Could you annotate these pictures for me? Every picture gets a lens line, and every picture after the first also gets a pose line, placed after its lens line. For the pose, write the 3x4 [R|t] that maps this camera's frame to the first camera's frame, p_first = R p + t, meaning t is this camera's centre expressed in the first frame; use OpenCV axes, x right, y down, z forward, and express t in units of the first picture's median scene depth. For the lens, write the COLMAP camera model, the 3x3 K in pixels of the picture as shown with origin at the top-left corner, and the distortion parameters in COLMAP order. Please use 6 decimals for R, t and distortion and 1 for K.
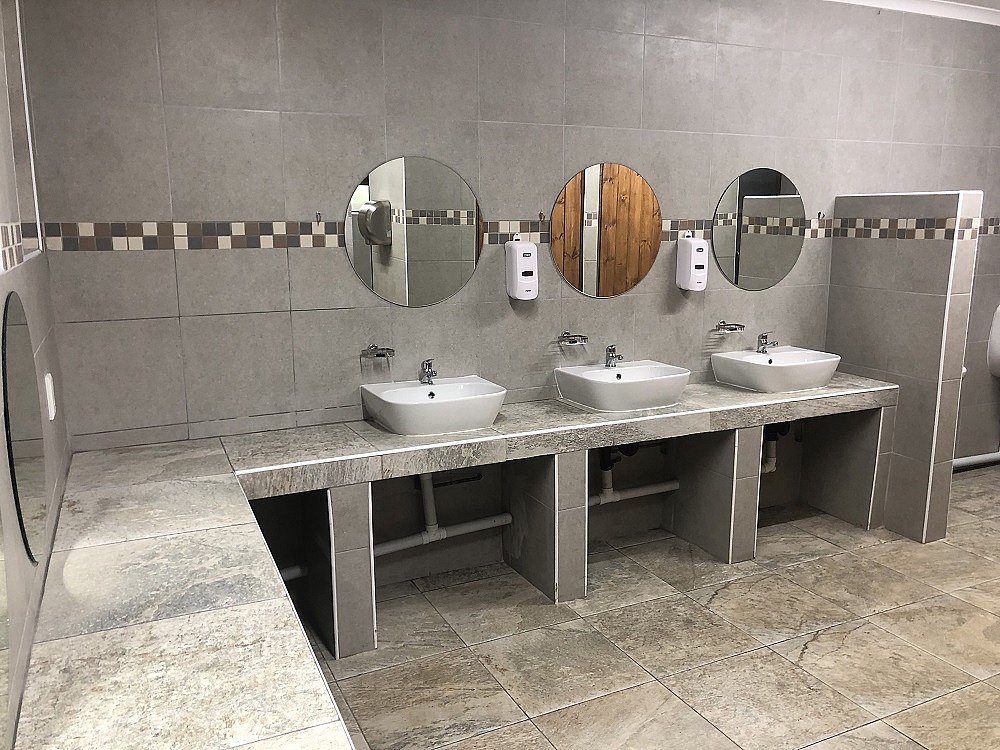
lens RADIAL K [[818.6, 0, 499.9], [0, 818.6, 373.4], [0, 0, 1]] dist [0.037377, -0.038567]
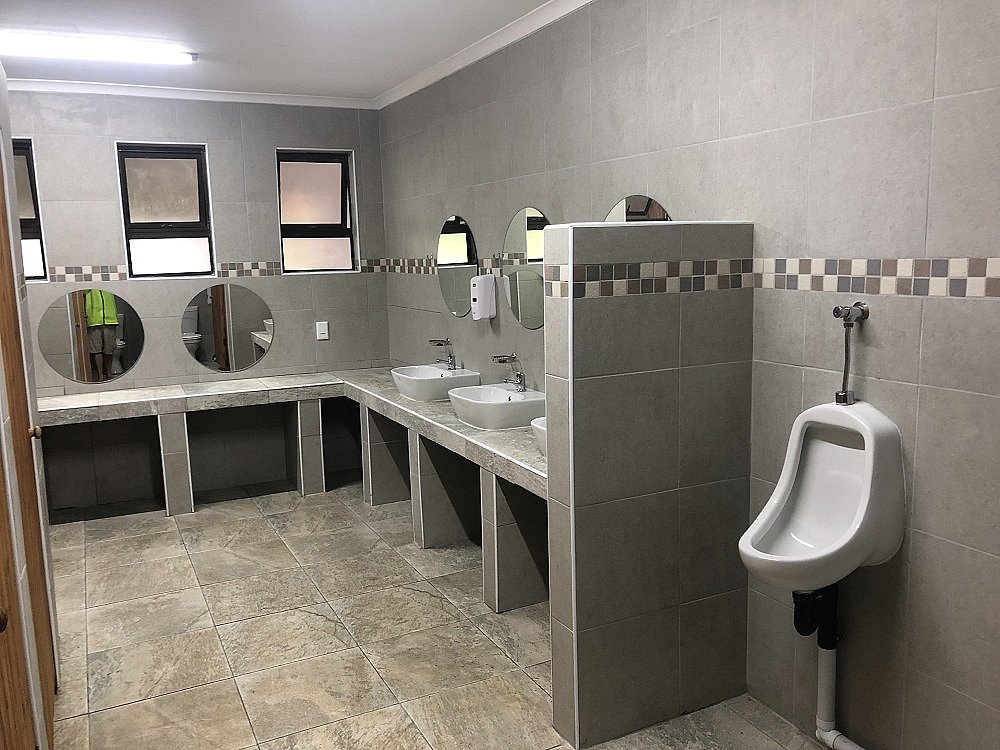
lens RADIAL K [[818.6, 0, 506.5], [0, 818.6, 376.4], [0, 0, 1]] dist [0.037377, -0.038567]
pose [[0.019540, 0.156611, -0.987467, 1.224136], [-0.162189, 0.975070, 0.151435, -0.192409], [0.986566, 0.157197, 0.044453, 0.937856]]
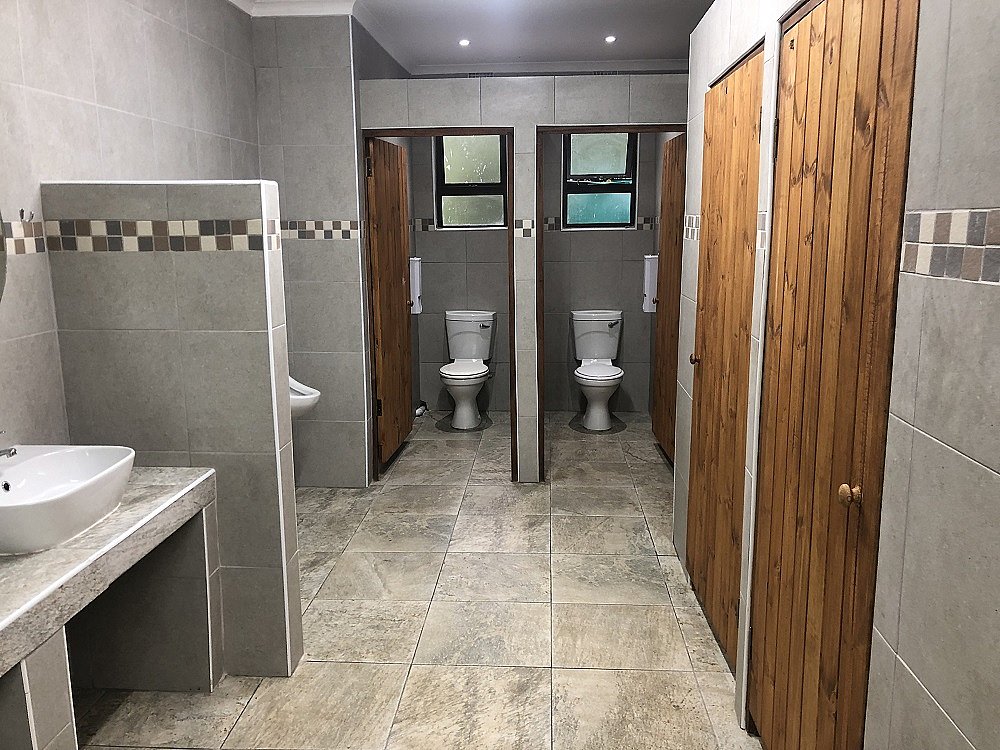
lens RADIAL K [[818.6, 0, 503.4], [0, 818.6, 371.8], [0, 0, 1]] dist [0.037377, -0.038567]
pose [[0.482776, -0.162784, 0.860482, 0.037454], [0.170339, 0.981261, 0.090063, -0.088870], [-0.859018, 0.103093, 0.501458, 0.487557]]
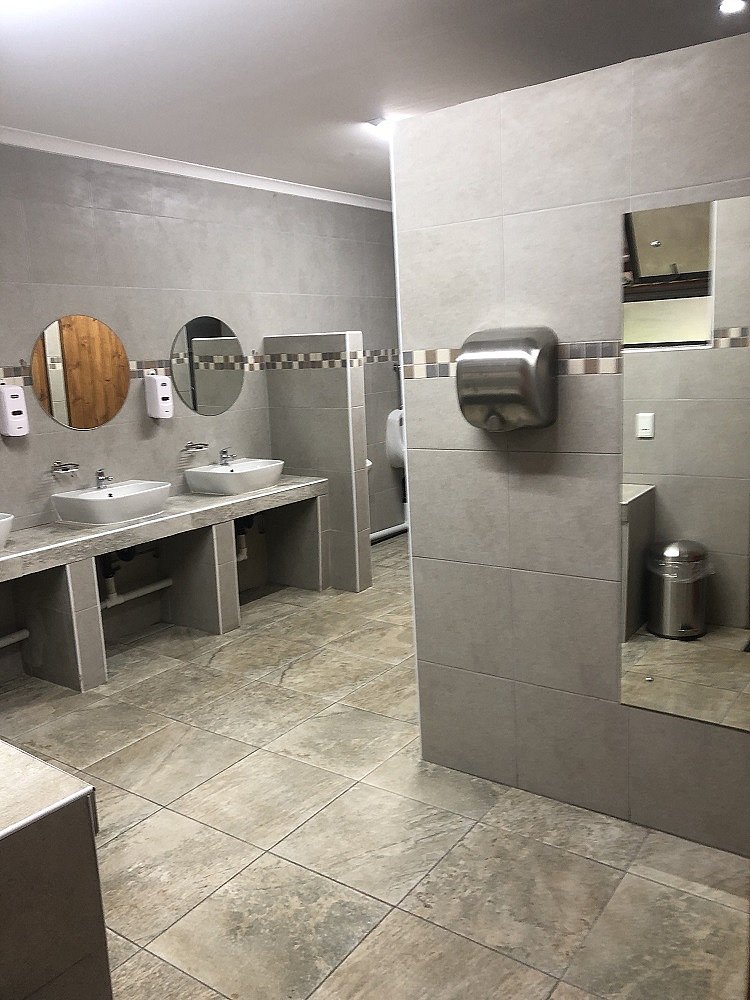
lens RADIAL K [[818.6, 0, 369.1], [0, 818.6, 497.6], [0, 0, 1]] dist [0.037377, -0.038567]
pose [[0.879669, -0.121179, 0.459890, -0.069206], [0.128522, 0.991586, 0.015444, 0.035982], [-0.457892, 0.045521, 0.887842, -0.212265]]
